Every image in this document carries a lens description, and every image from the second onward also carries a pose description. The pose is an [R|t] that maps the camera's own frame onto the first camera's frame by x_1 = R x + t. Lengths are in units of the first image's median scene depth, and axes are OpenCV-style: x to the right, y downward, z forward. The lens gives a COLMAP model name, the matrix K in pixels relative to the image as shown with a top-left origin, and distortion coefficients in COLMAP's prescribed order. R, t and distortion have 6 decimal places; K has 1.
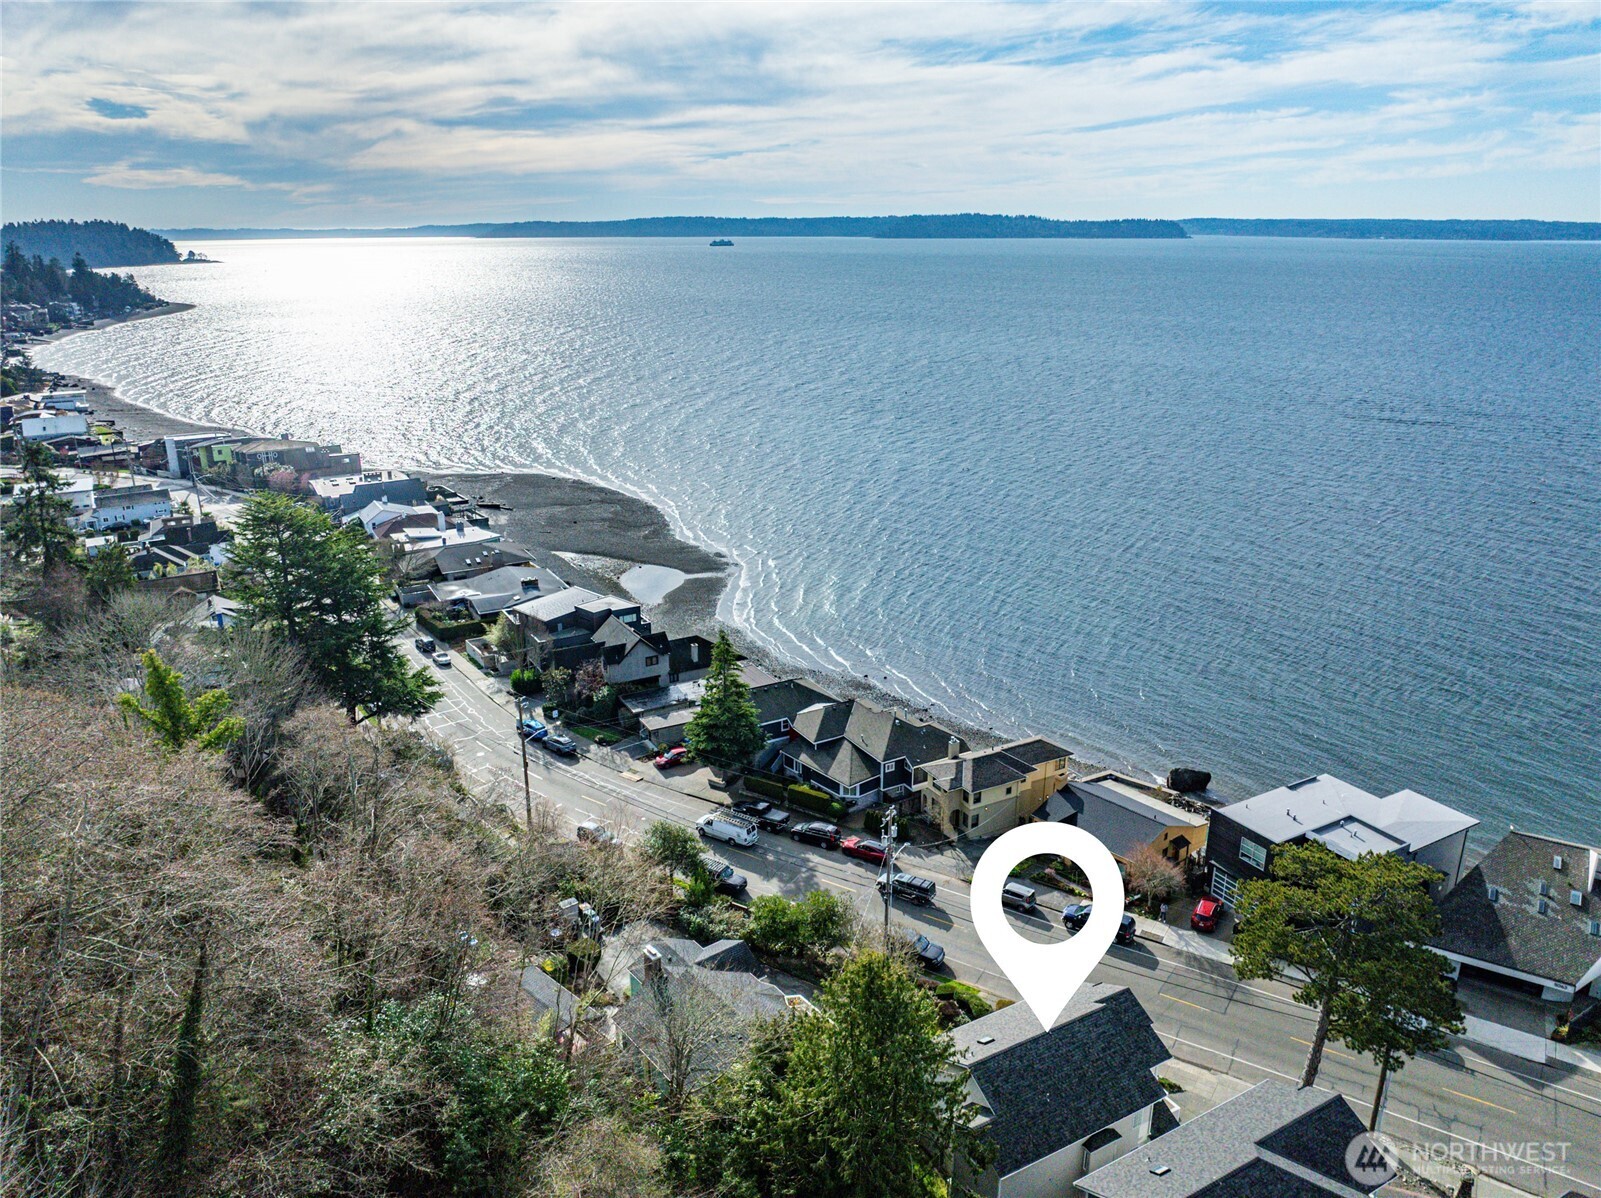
lens RADIAL K [[1120.8, 0, 800.5], [0, 1120.8, 599.0], [0, 0, 1]] dist [-0.037773, 0.006409]
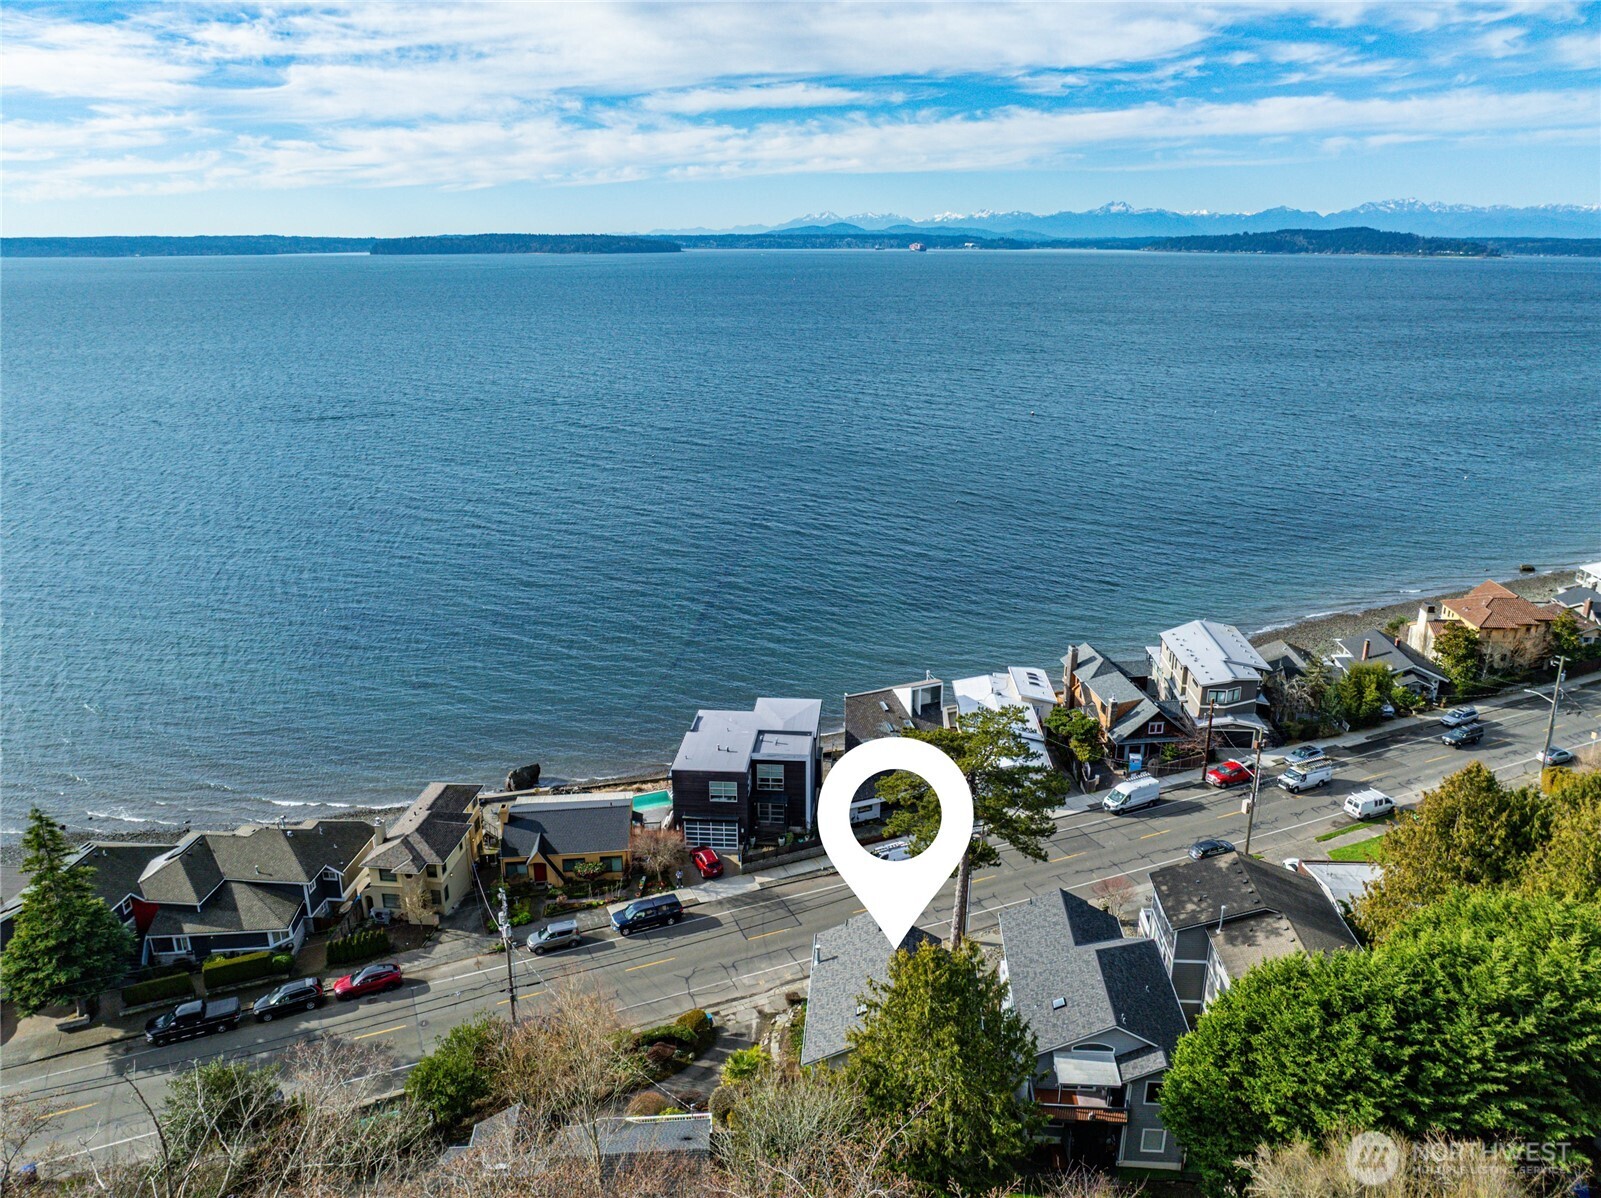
lens RADIAL K [[1120.8, 0, 800.5], [0, 1120.8, 599.0], [0, 0, 1]] dist [-0.037773, 0.006409]
pose [[0.552893, -0.248417, 0.795360, -0.330732], [0.259324, 0.958421, 0.119078, -0.055927], [-0.791871, 0.140418, 0.594325, 0.223514]]
